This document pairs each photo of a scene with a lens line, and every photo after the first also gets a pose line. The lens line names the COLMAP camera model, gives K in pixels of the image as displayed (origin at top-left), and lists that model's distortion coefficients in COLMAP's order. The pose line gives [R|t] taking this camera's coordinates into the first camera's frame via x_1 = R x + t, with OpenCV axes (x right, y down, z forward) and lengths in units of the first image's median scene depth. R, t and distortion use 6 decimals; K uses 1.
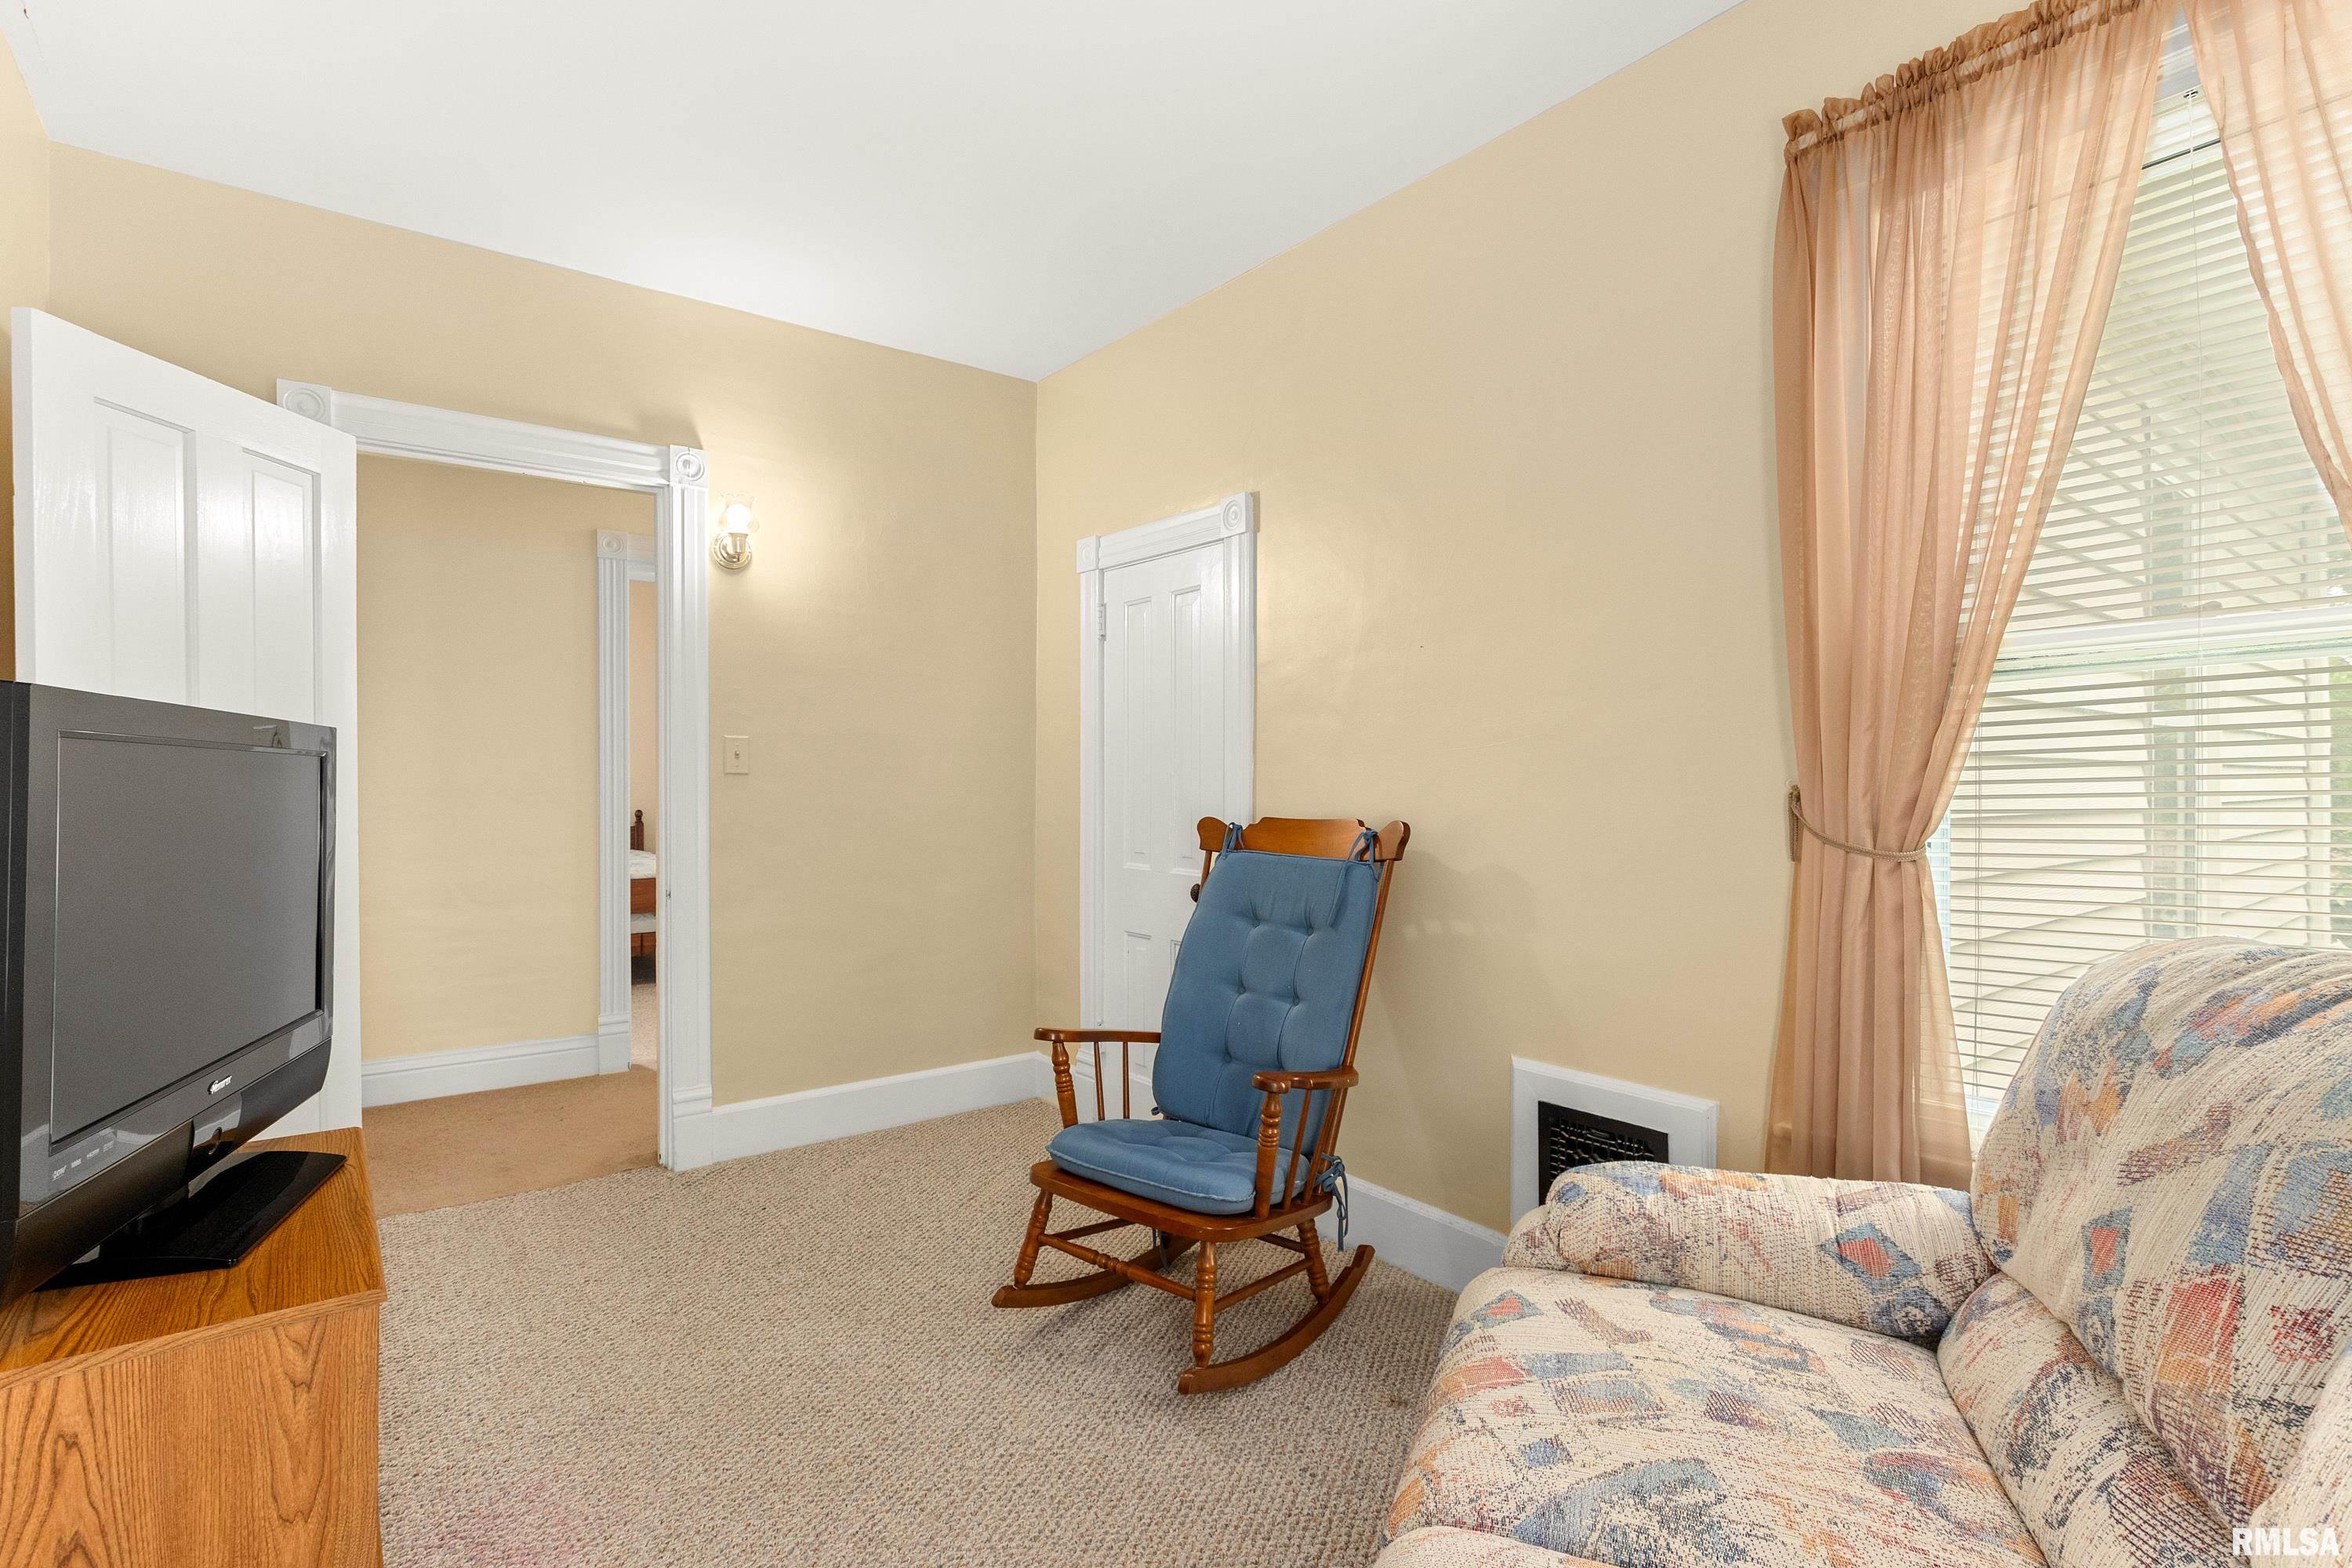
lens RADIAL K [[1099.2, 0, 1176.7], [0, 1099.2, 794.8], [0, 0, 1]] dist [-0.007293, 0.000069]
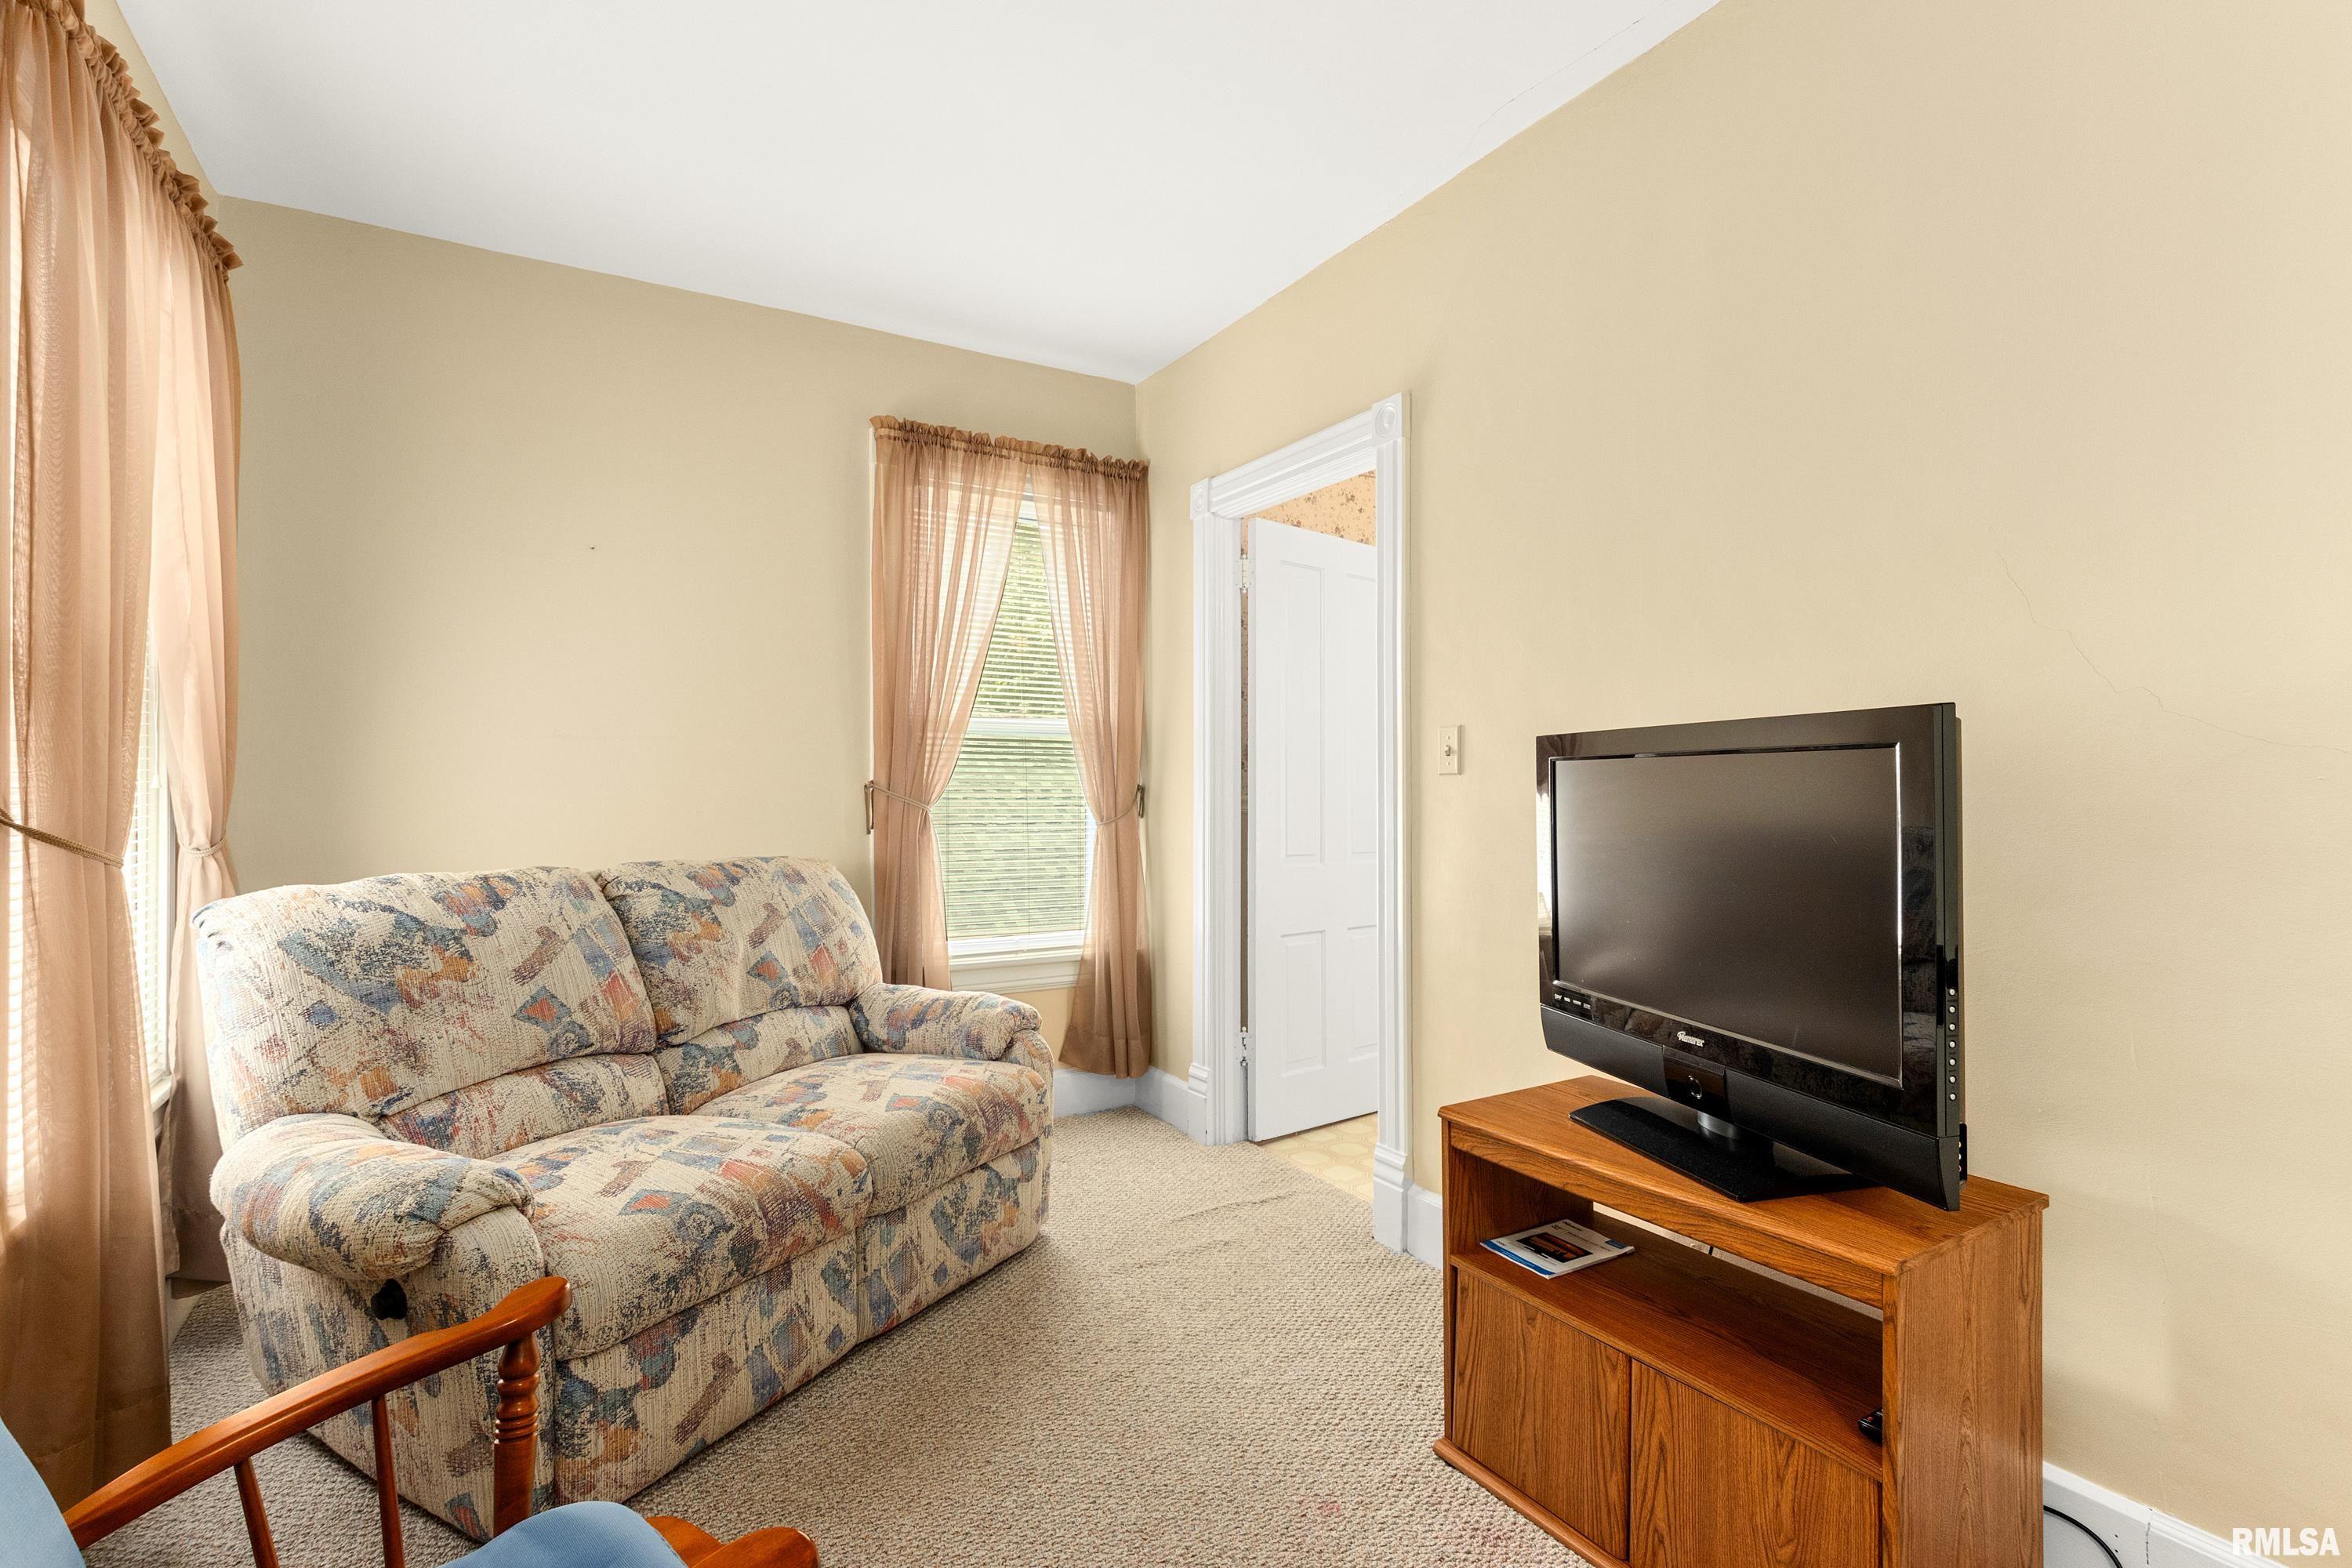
lens RADIAL K [[1099.2, 0, 1175.2], [0, 1099.2, 786.0], [0, 0, 1]] dist [-0.007293, 0.000069]
pose [[-0.992596, 0.000593, 0.121462, -0.513151], [0.000618, 1.000000, 0.000166, -0.015065], [-0.121462, 0.000240, -0.992596, 2.460714]]
